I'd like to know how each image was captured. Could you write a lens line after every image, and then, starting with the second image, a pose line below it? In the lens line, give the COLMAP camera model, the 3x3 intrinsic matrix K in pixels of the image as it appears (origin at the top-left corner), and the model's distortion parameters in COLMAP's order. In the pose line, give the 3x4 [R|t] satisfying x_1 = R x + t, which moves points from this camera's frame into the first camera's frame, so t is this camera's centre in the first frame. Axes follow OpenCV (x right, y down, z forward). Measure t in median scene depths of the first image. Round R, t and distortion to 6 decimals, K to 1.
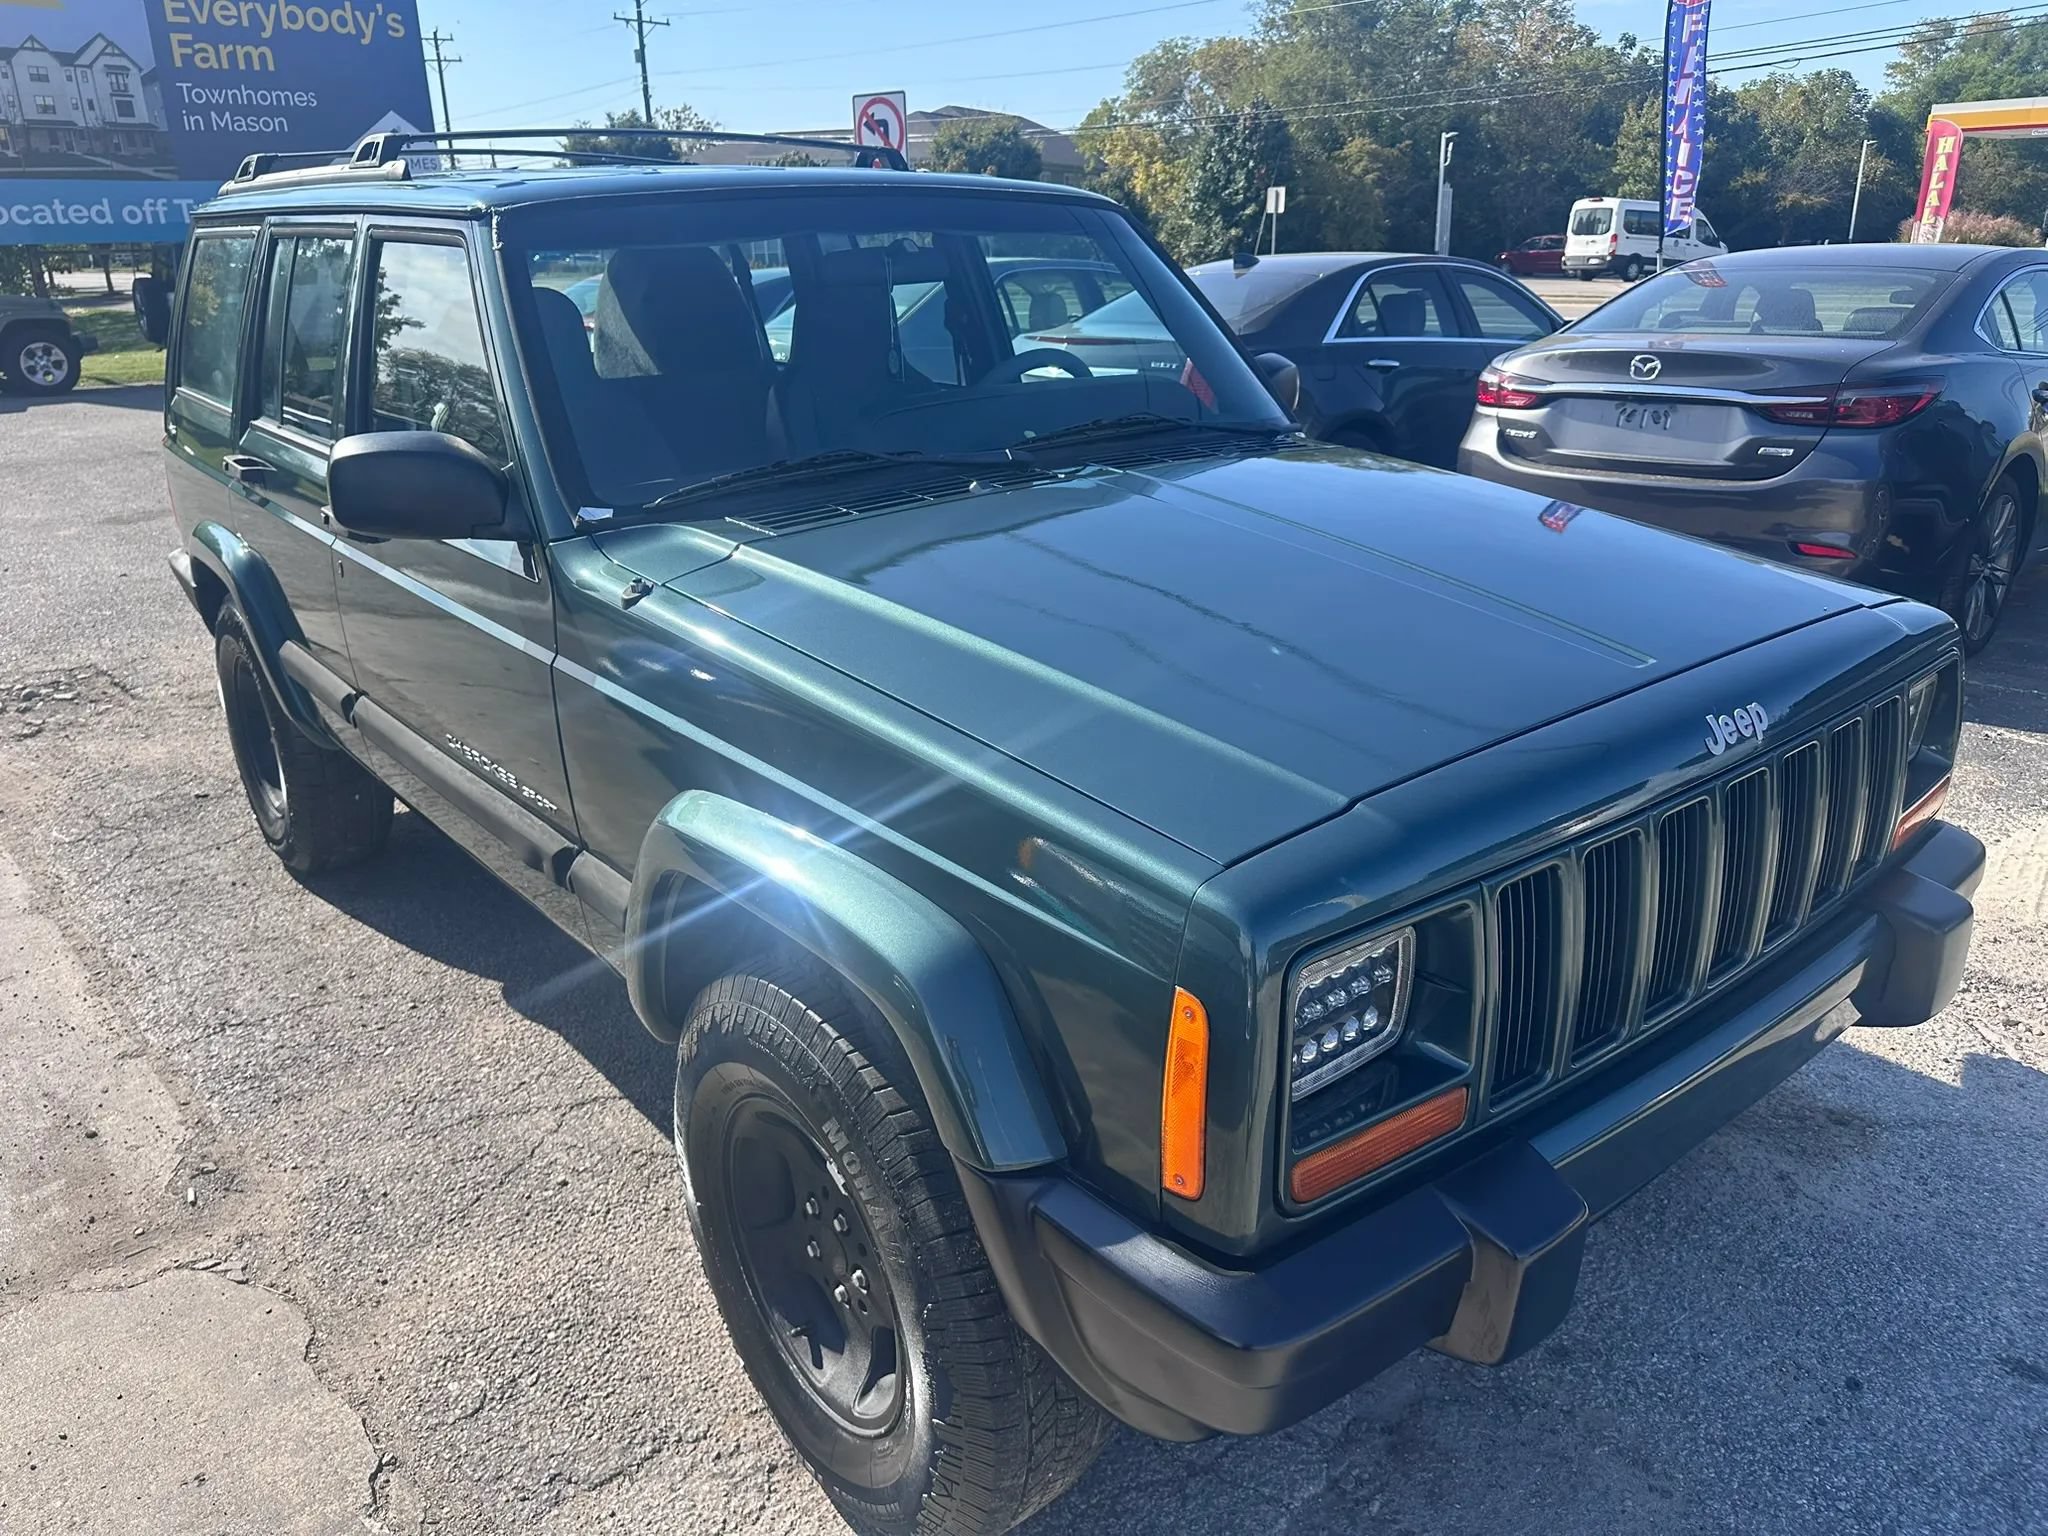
lens RADIAL K [[1477.9, 0, 1023.7], [0, 1477.9, 742.5], [0, 0, 1]] dist [0.006265, -0.010777]
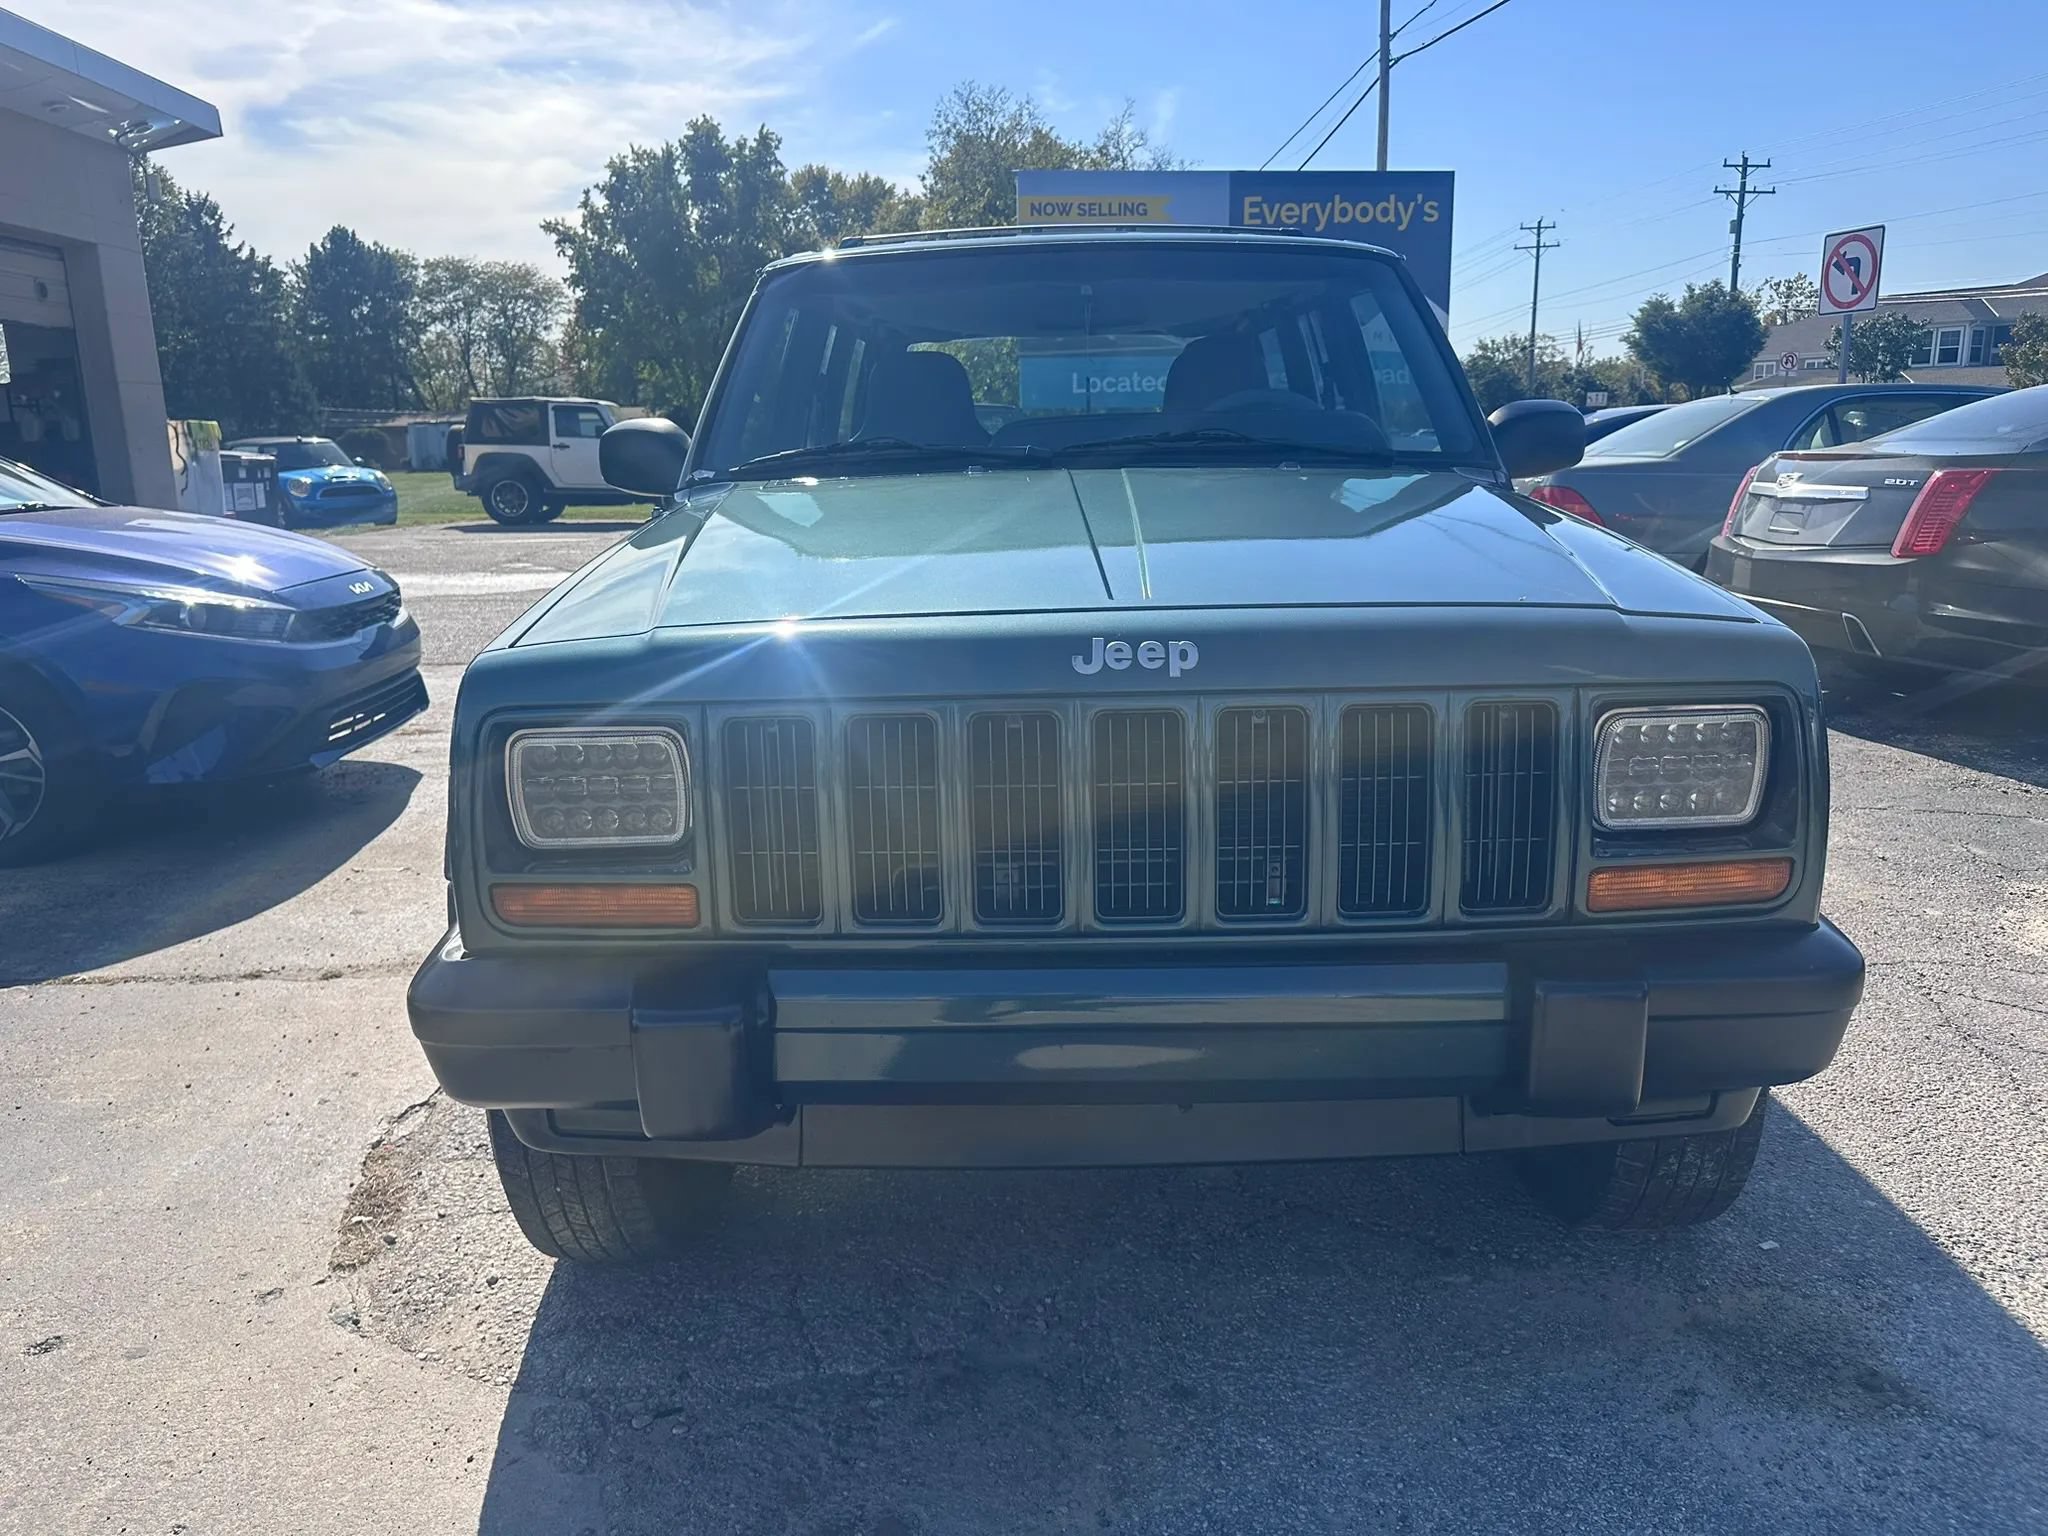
lens RADIAL K [[1477.9, 0, 1023.7], [0, 1477.9, 742.5], [0, 0, 1]] dist [0.006265, -0.010777]
pose [[0.768656, 0.134428, -0.625378, 0.602089], [-0.203159, 0.978353, -0.039402, 0.057218], [0.606544, 0.157338, 0.779326, 0.124293]]
